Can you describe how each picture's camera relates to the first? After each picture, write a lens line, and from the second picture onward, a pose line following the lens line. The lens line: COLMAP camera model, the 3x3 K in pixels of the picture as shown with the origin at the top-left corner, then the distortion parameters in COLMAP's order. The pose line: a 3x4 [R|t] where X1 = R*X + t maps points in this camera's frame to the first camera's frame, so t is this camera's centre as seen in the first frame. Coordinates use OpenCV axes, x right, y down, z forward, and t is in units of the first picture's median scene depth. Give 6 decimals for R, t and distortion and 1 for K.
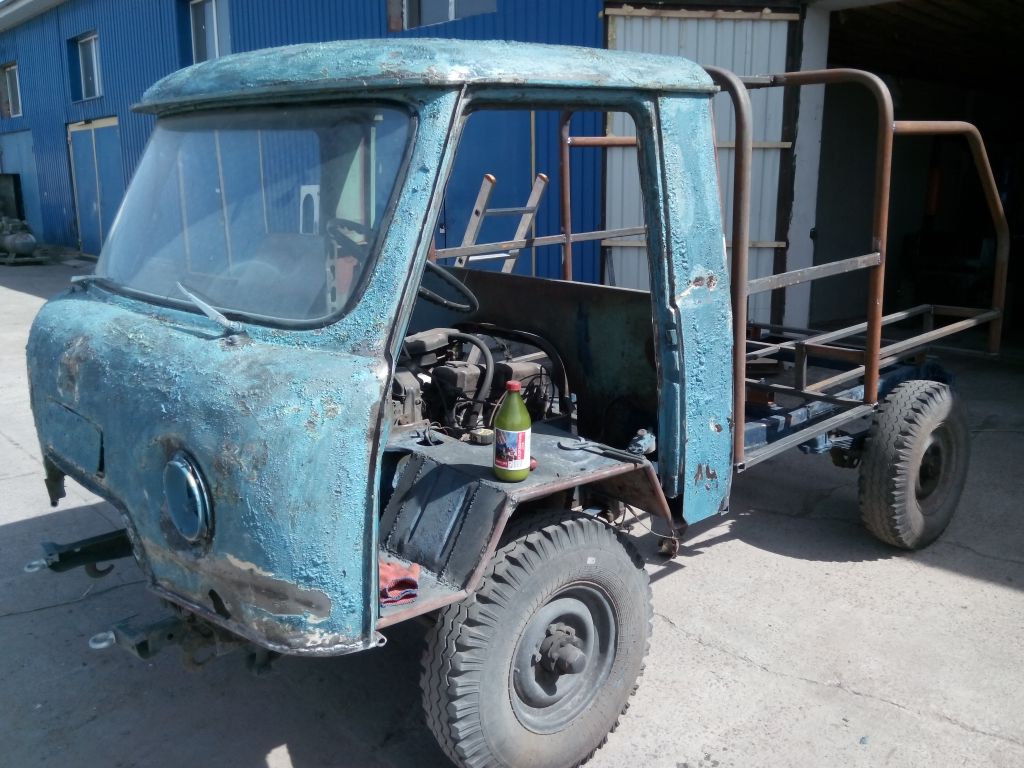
lens RADIAL K [[919.4, 0, 542.8], [0, 919.4, 382.9], [0, 0, 1]] dist [0.043959, -0.011465]
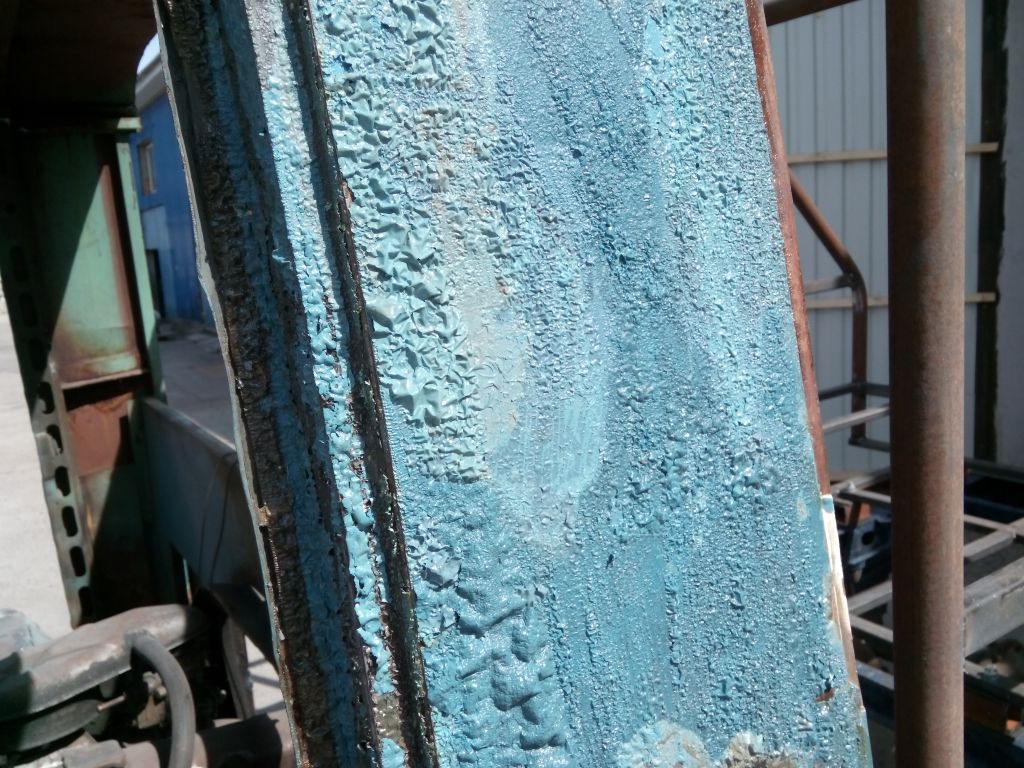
lens RADIAL K [[919.4, 0, 542.8], [0, 919.4, 382.9], [0, 0, 1]] dist [0.043959, -0.011465]
pose [[0.983382, -0.030678, -0.178936, 0.180018], [0.022087, 0.998515, -0.049805, -0.179217], [0.180198, 0.045025, 0.982599, 0.839783]]
